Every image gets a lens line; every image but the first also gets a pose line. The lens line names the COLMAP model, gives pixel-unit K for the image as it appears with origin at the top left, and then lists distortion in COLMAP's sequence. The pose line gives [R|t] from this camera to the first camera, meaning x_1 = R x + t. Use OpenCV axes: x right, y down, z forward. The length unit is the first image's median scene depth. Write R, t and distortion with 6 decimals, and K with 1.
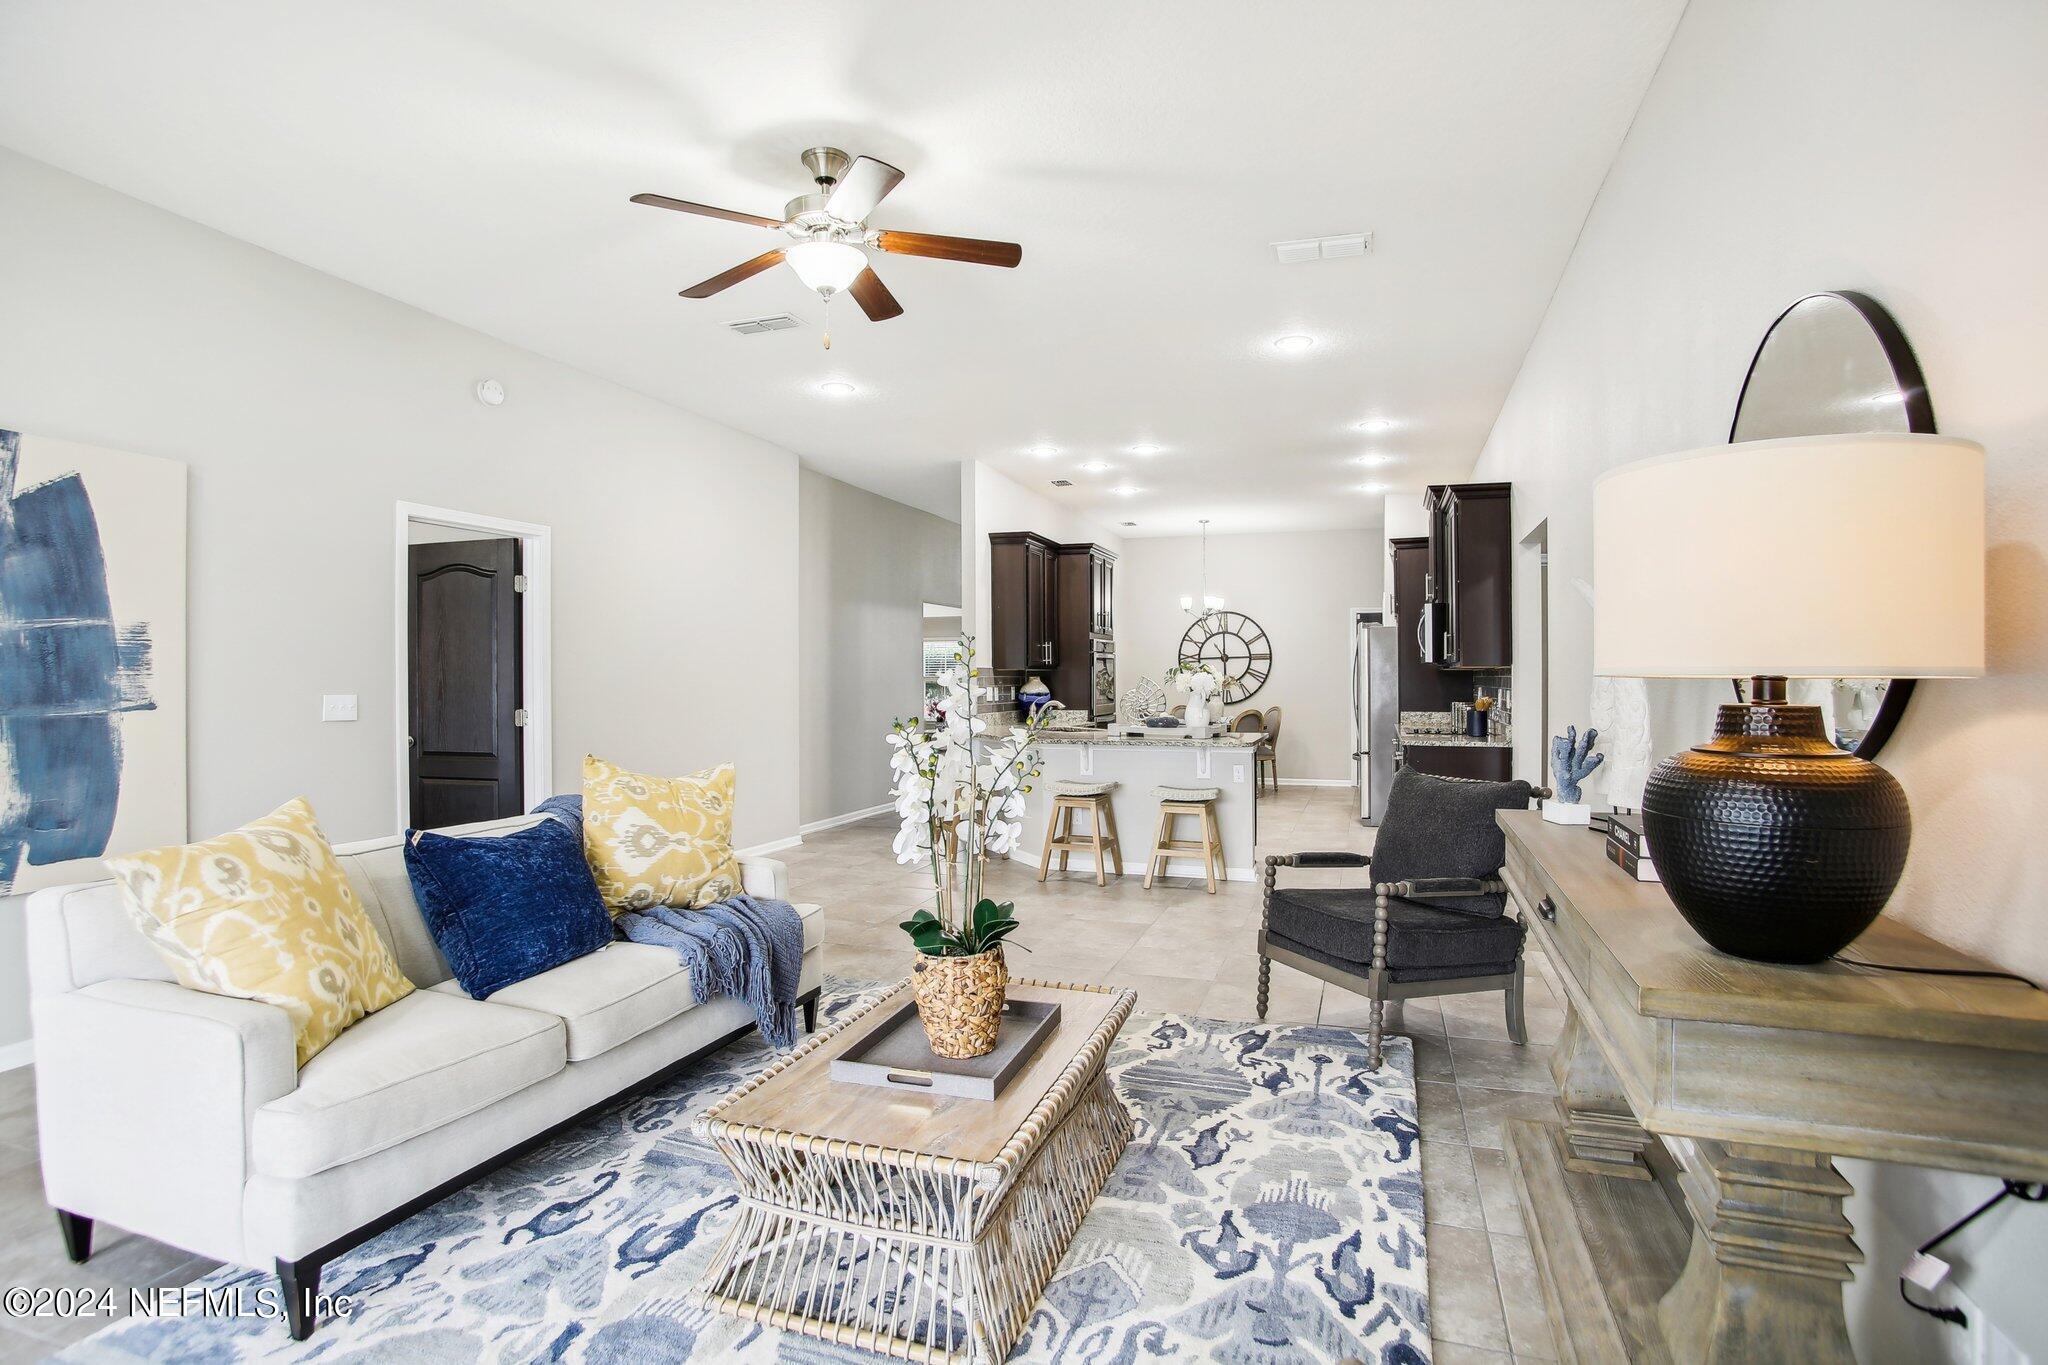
lens RADIAL K [[1024.8, 0, 1042.1], [0, 1024.8, 650.9], [0, 0, 1]] dist [-0.065993, 0.000884]
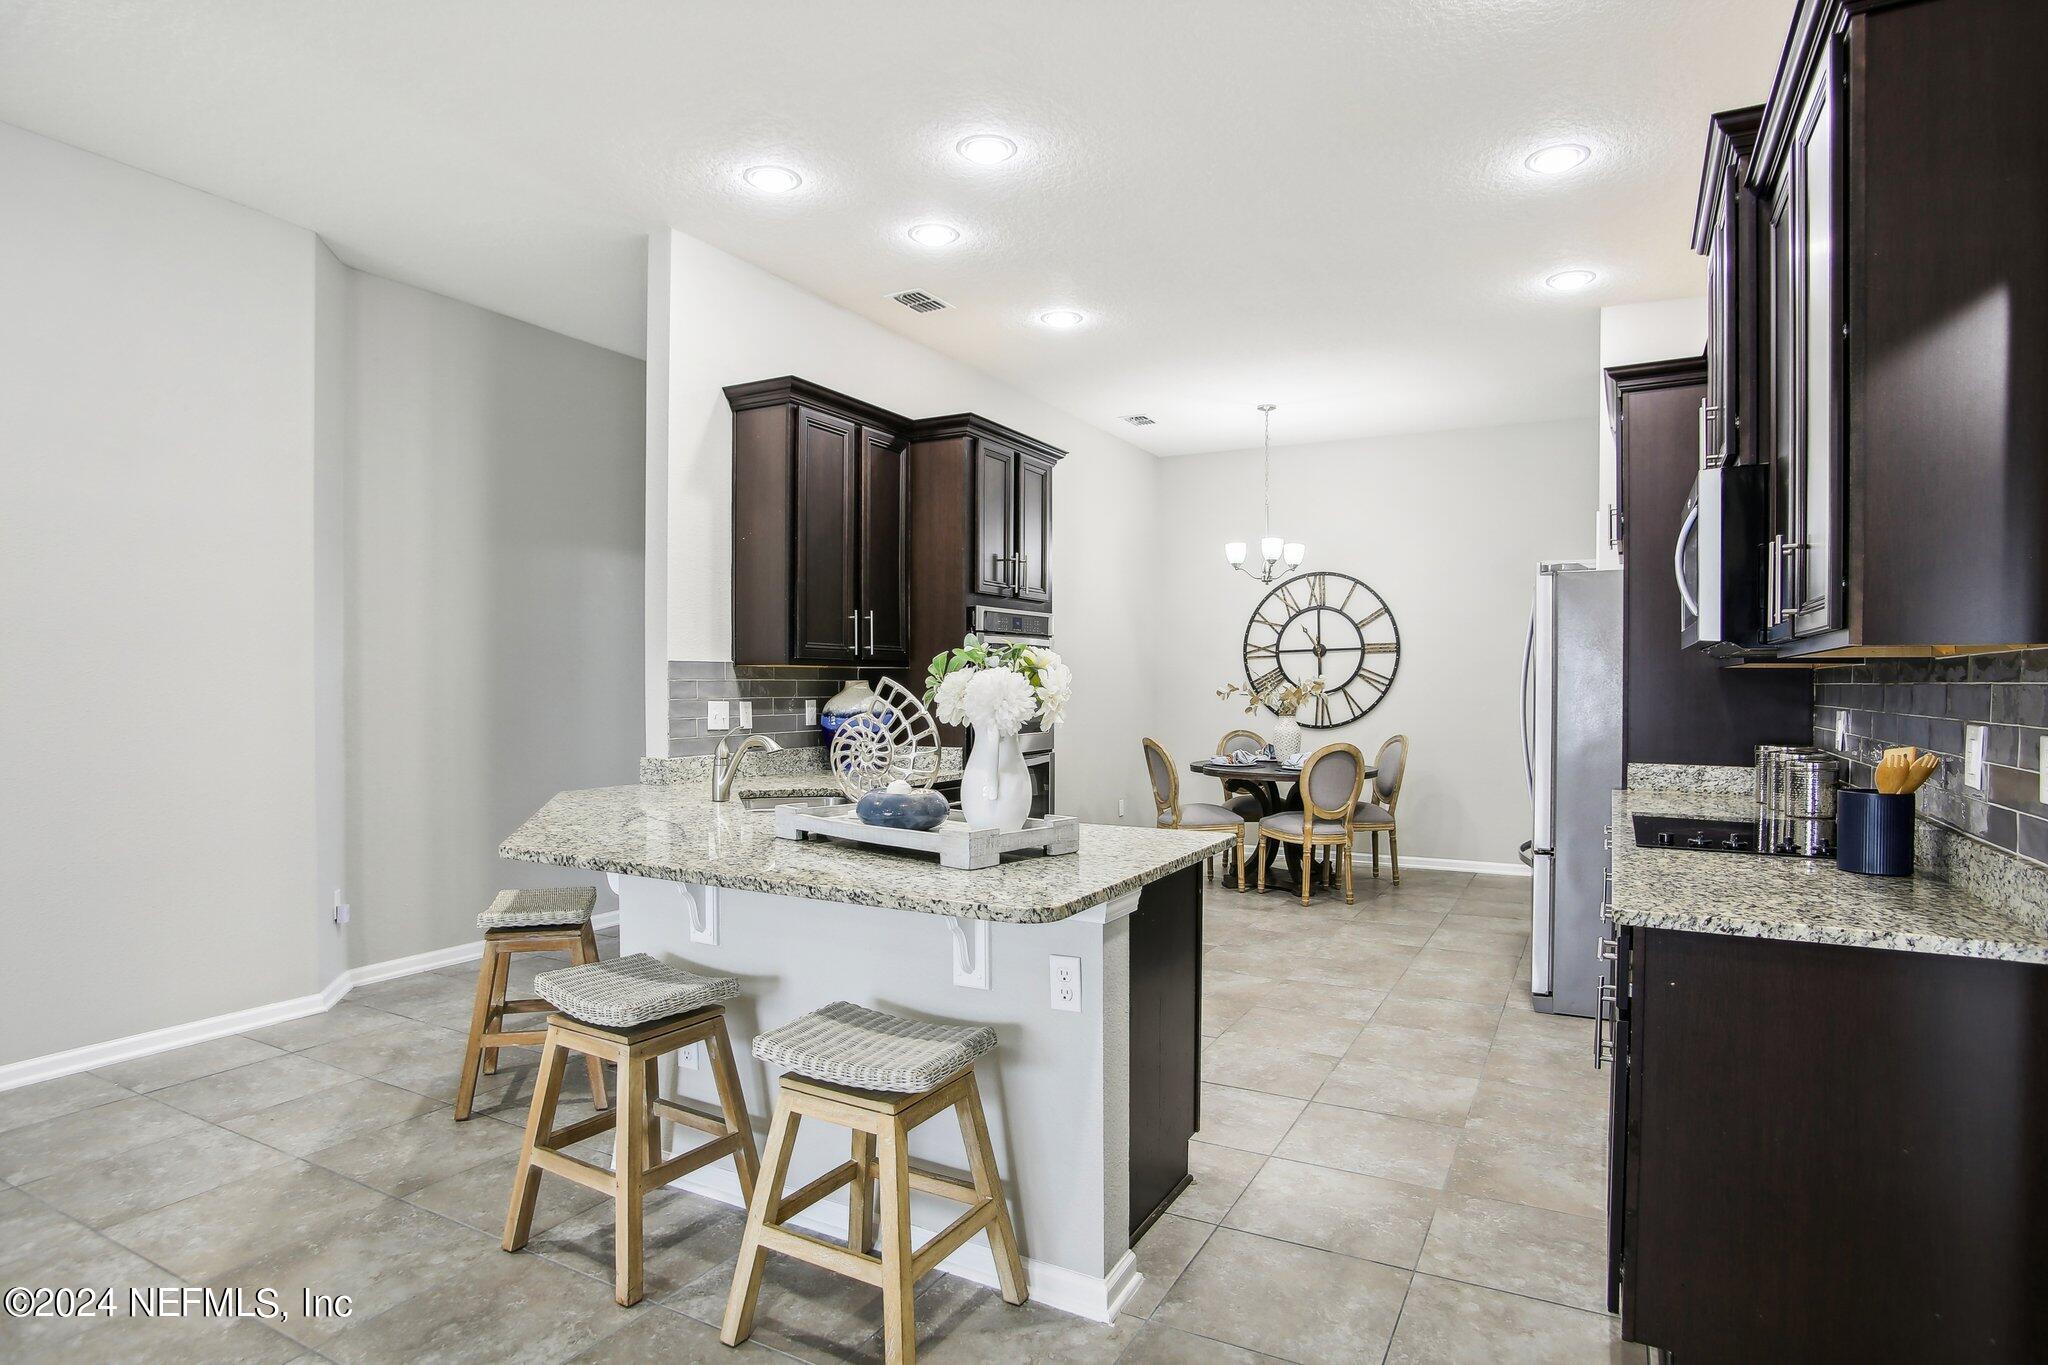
lens RADIAL K [[1104.2, 0, 1041.5], [0, 1104.2, 679.4], [0, 0, 1]] dist [-0.065387, 0.028865]
pose [[0.986069, 0.003635, -0.166299, 0.196948], [0.000291, 0.999722, 0.023574, 0.013455], [0.166338, -0.023294, 0.985794, 0.539932]]
